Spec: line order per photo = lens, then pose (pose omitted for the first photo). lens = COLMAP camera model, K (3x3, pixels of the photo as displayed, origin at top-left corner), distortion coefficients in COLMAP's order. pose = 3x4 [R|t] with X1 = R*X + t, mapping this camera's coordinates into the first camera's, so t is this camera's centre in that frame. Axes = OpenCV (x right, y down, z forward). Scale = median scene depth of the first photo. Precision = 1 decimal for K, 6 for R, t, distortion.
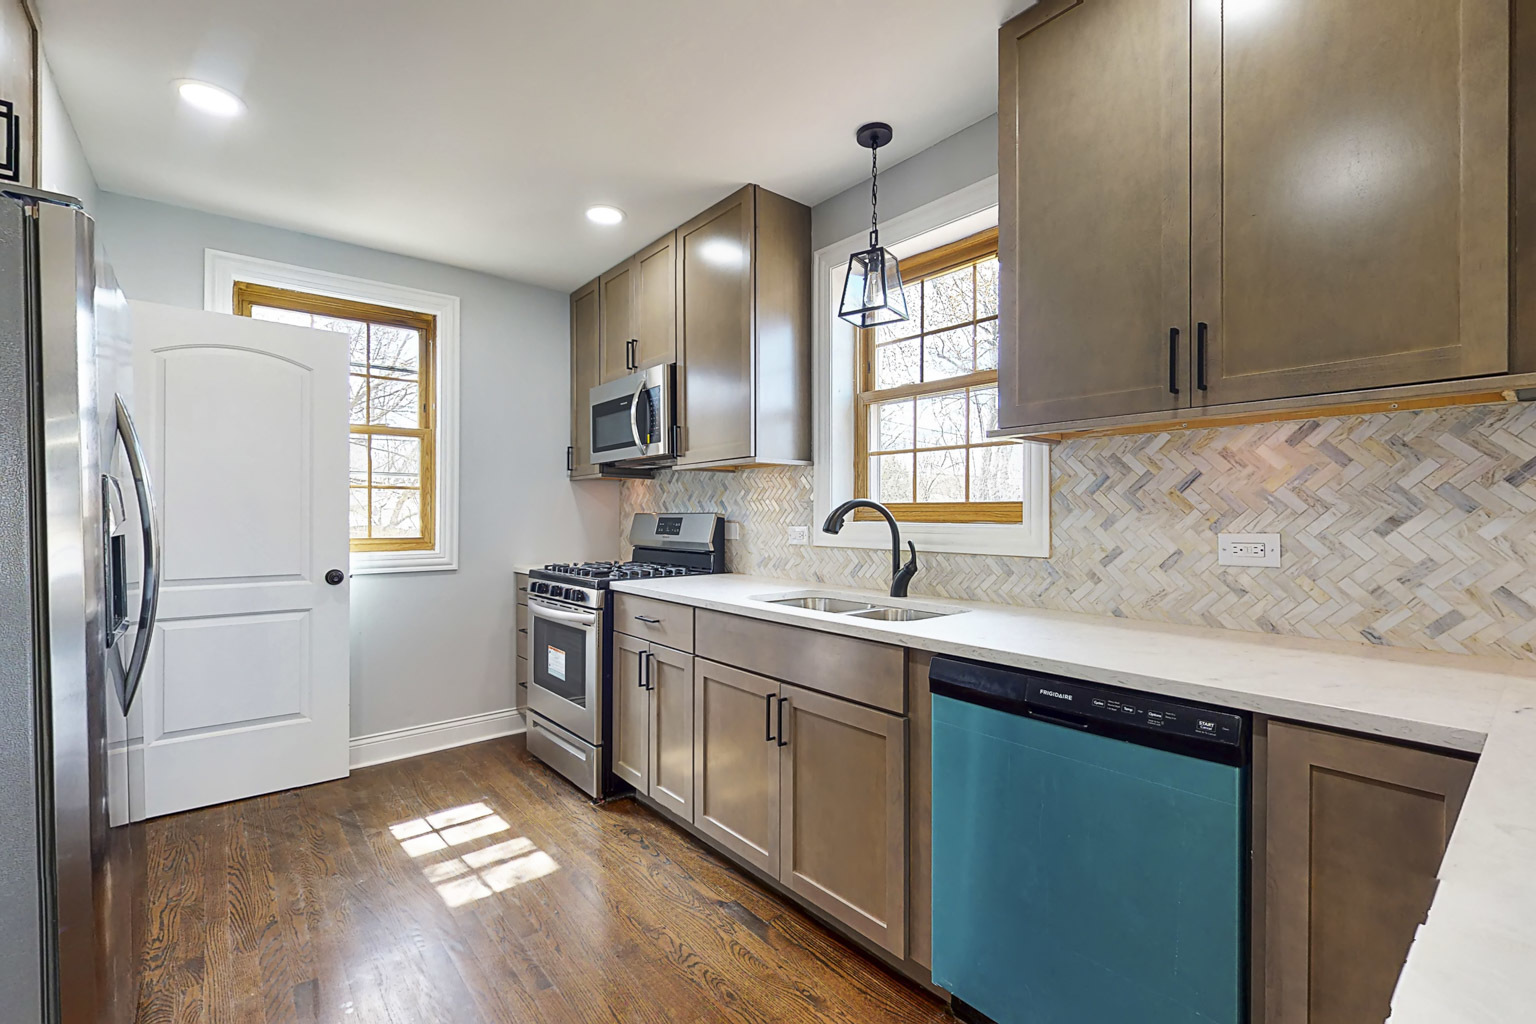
lens RADIAL K [[672.2, 0, 768.0], [0, 672.2, 512.0], [0, 0, 1]] dist [-0.000005, 0.000186]
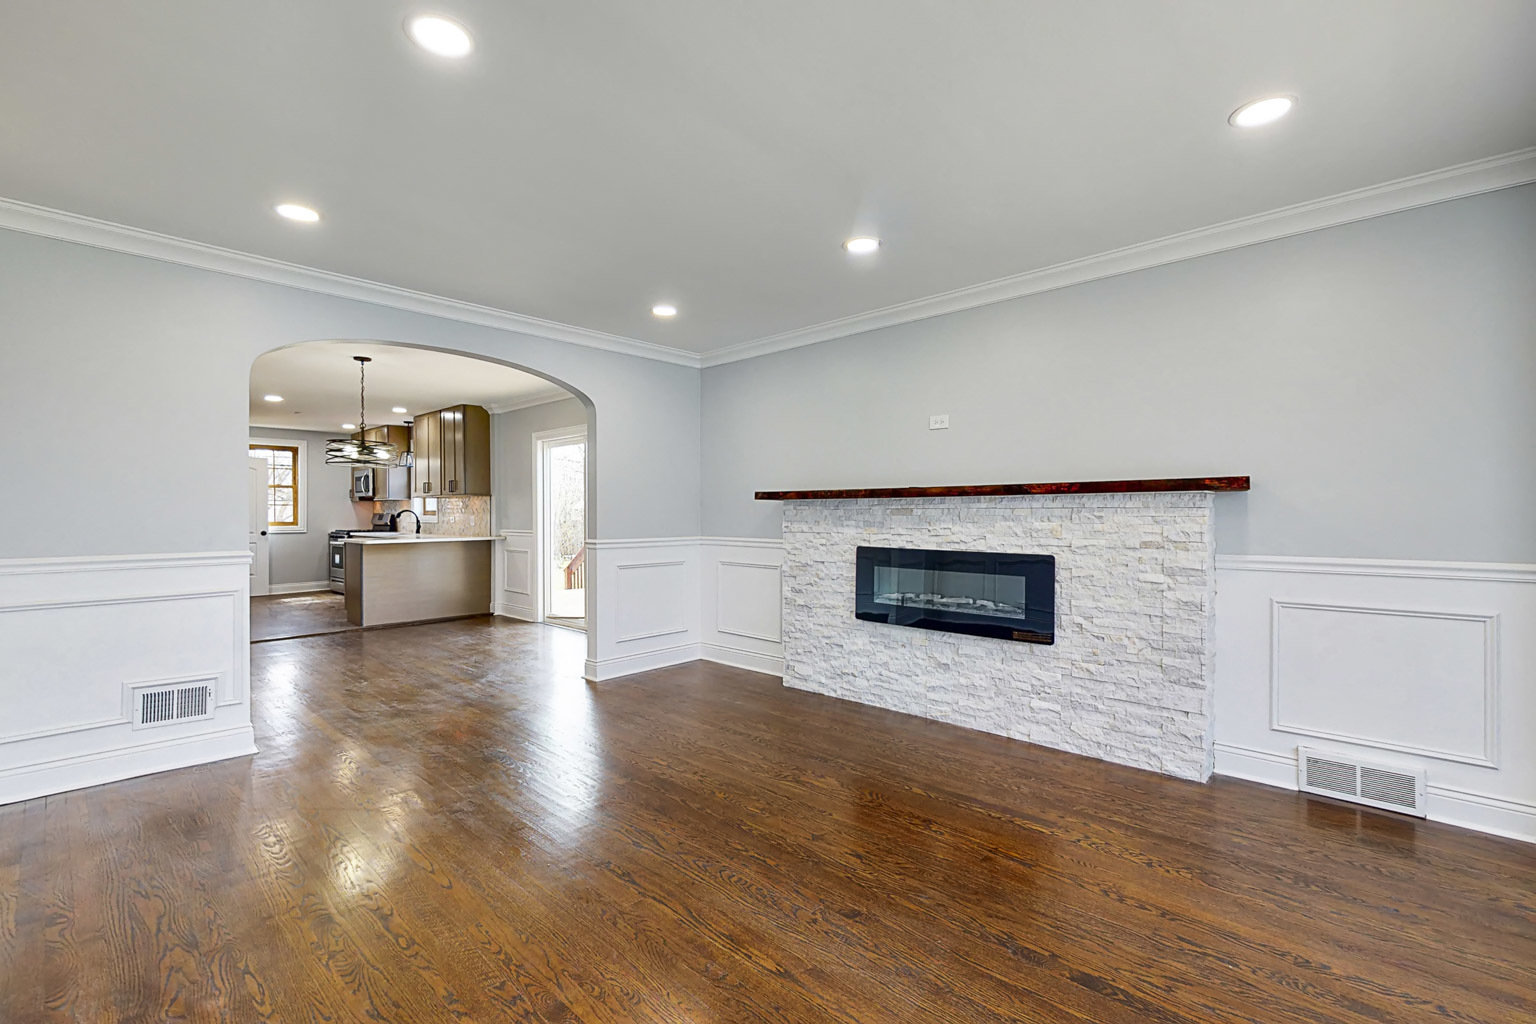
lens RADIAL K [[672.2, 0, 768.0], [0, 672.2, 512.0], [0, 0, 1]] dist [-0.000005, 0.000186]
pose [[0.991262, -0.002852, 0.131880, 1.197938], [0.003156, 0.999993, -0.002096, 0.008371], [-0.131873, 0.002494, 0.991263, -2.269370]]
